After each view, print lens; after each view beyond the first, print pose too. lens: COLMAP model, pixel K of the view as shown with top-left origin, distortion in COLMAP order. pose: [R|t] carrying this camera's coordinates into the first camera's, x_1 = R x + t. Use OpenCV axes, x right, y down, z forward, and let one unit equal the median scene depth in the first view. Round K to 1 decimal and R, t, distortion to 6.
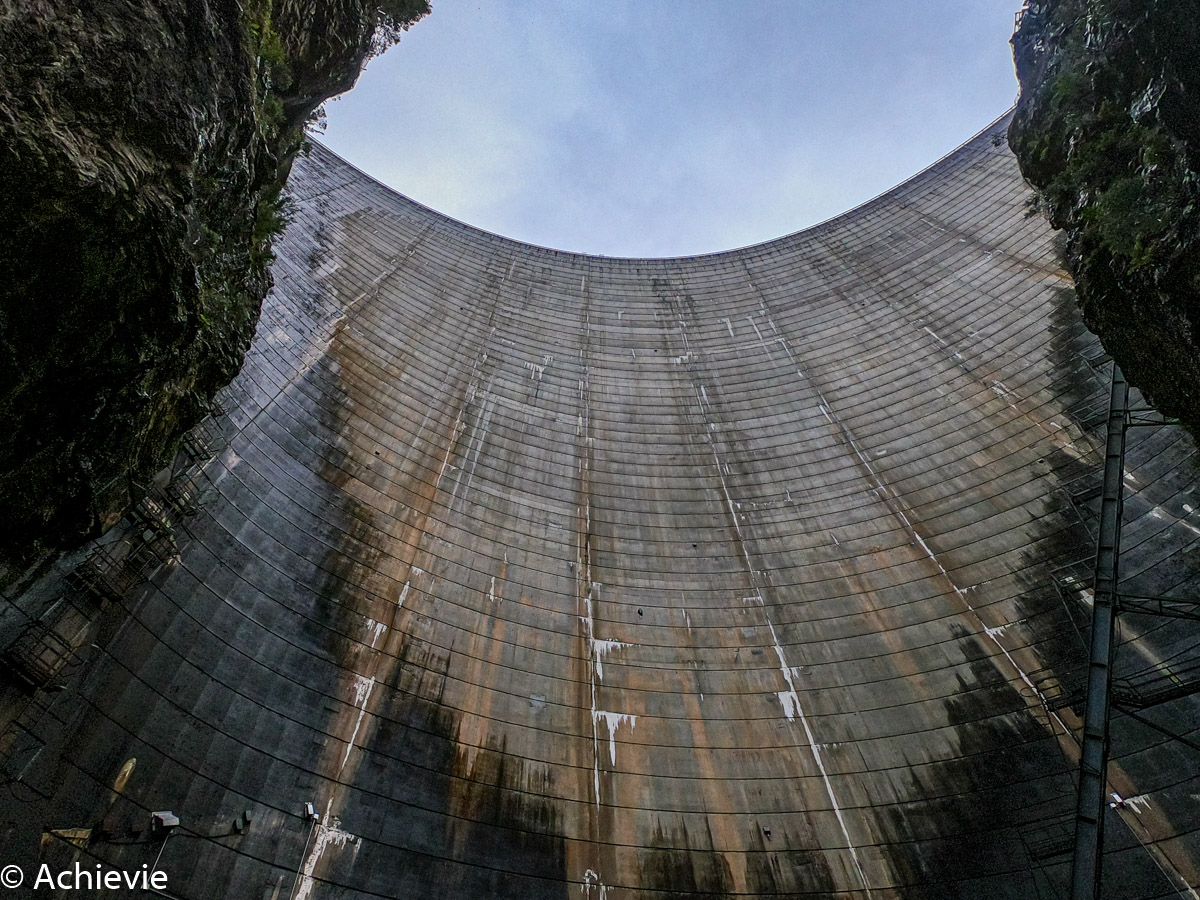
lens RADIAL K [[600.8, 0, 601.4], [0, 600.8, 450.1], [0, 0, 1]] dist [-0.000018, 0.000660]
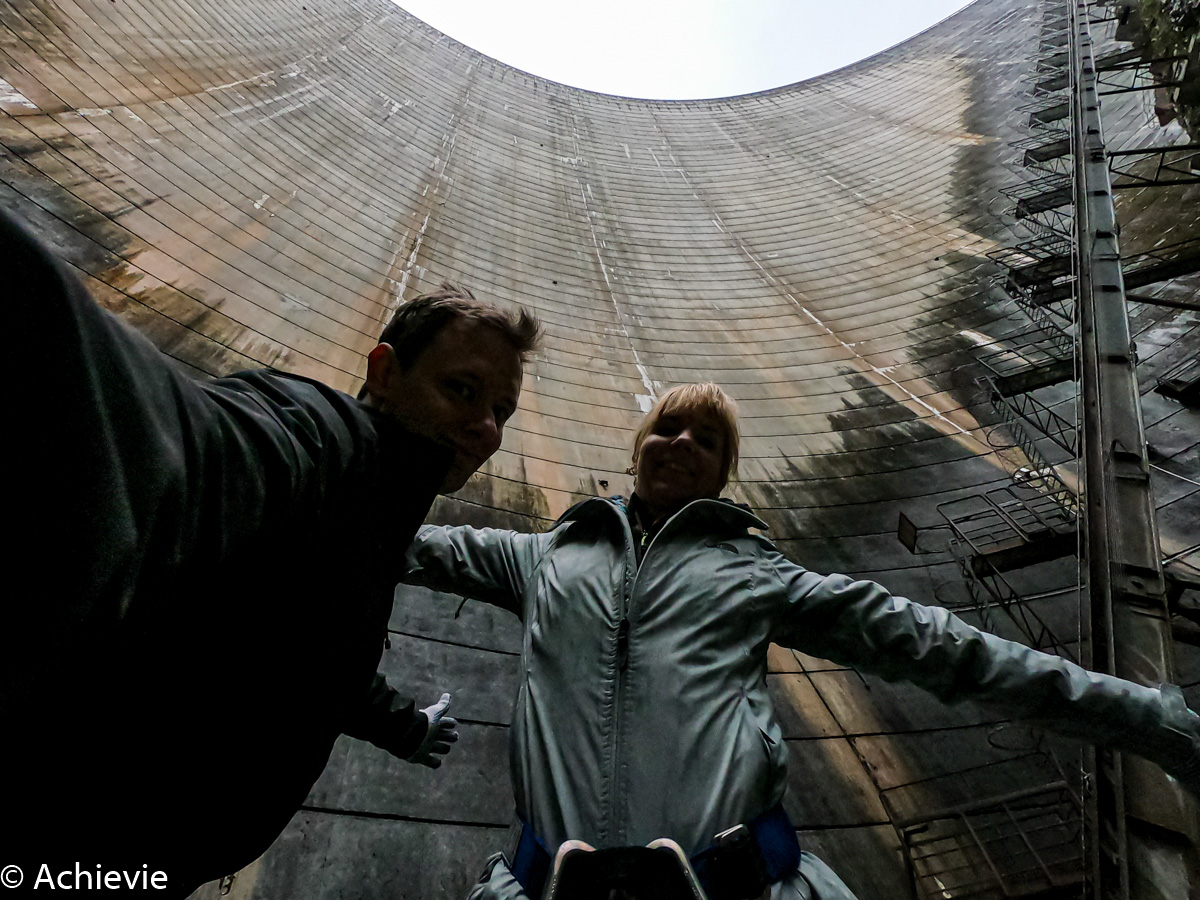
lens RADIAL K [[600.8, 0, 601.9], [0, 600.8, 448.7], [0, 0, 1]] dist [-0.000018, 0.000660]
pose [[0.955934, 0.163247, 0.244008, 0.054781], [-0.178370, 0.983106, 0.041068, 0.332910], [-0.233181, -0.082782, 0.968903, 0.183324]]
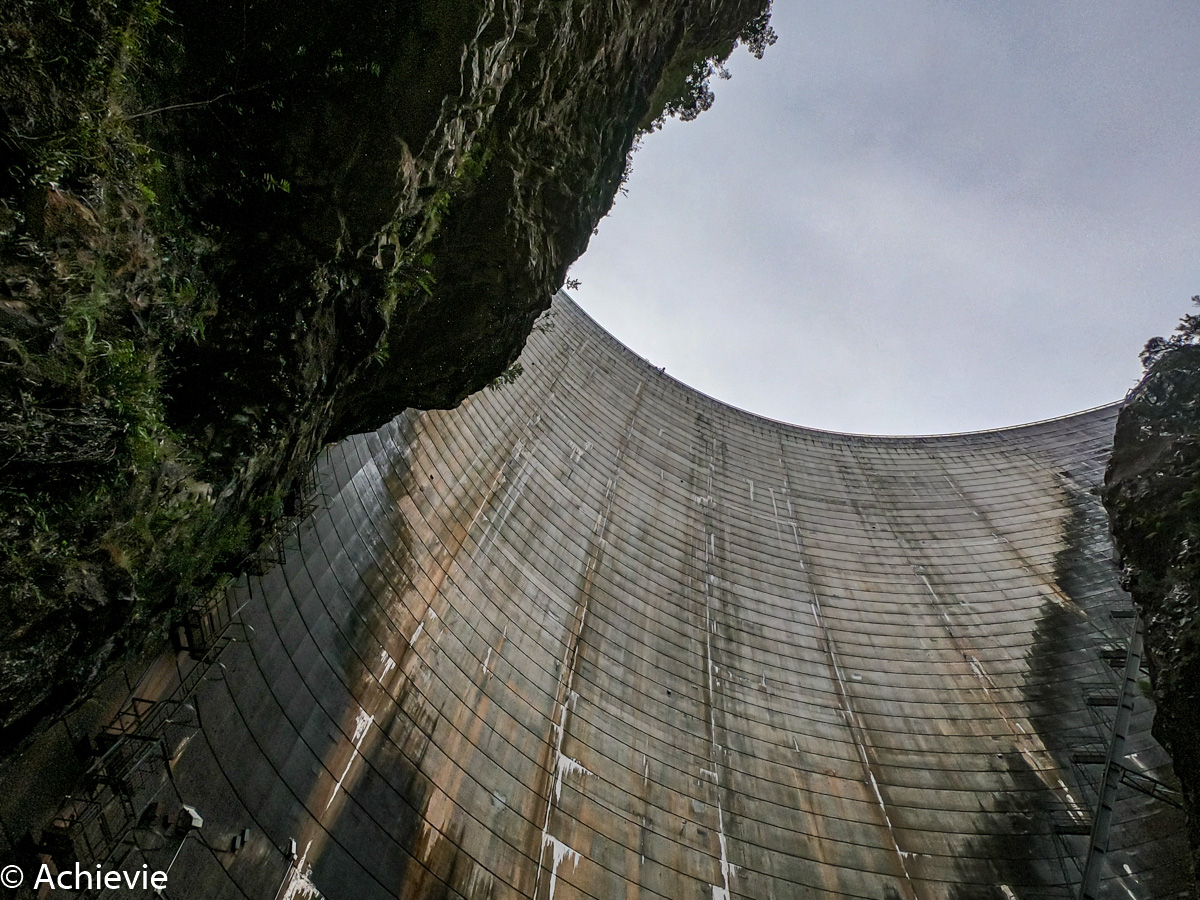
lens RADIAL K [[600.8, 0, 605.1], [0, 600.8, 453.3], [0, 0, 1]] dist [-0.000018, 0.000660]
pose [[0.897441, 0.437483, 0.056639, -0.171647], [-0.426857, 0.893609, -0.138769, -0.013471], [-0.111322, 0.100360, 0.988704, -0.020005]]
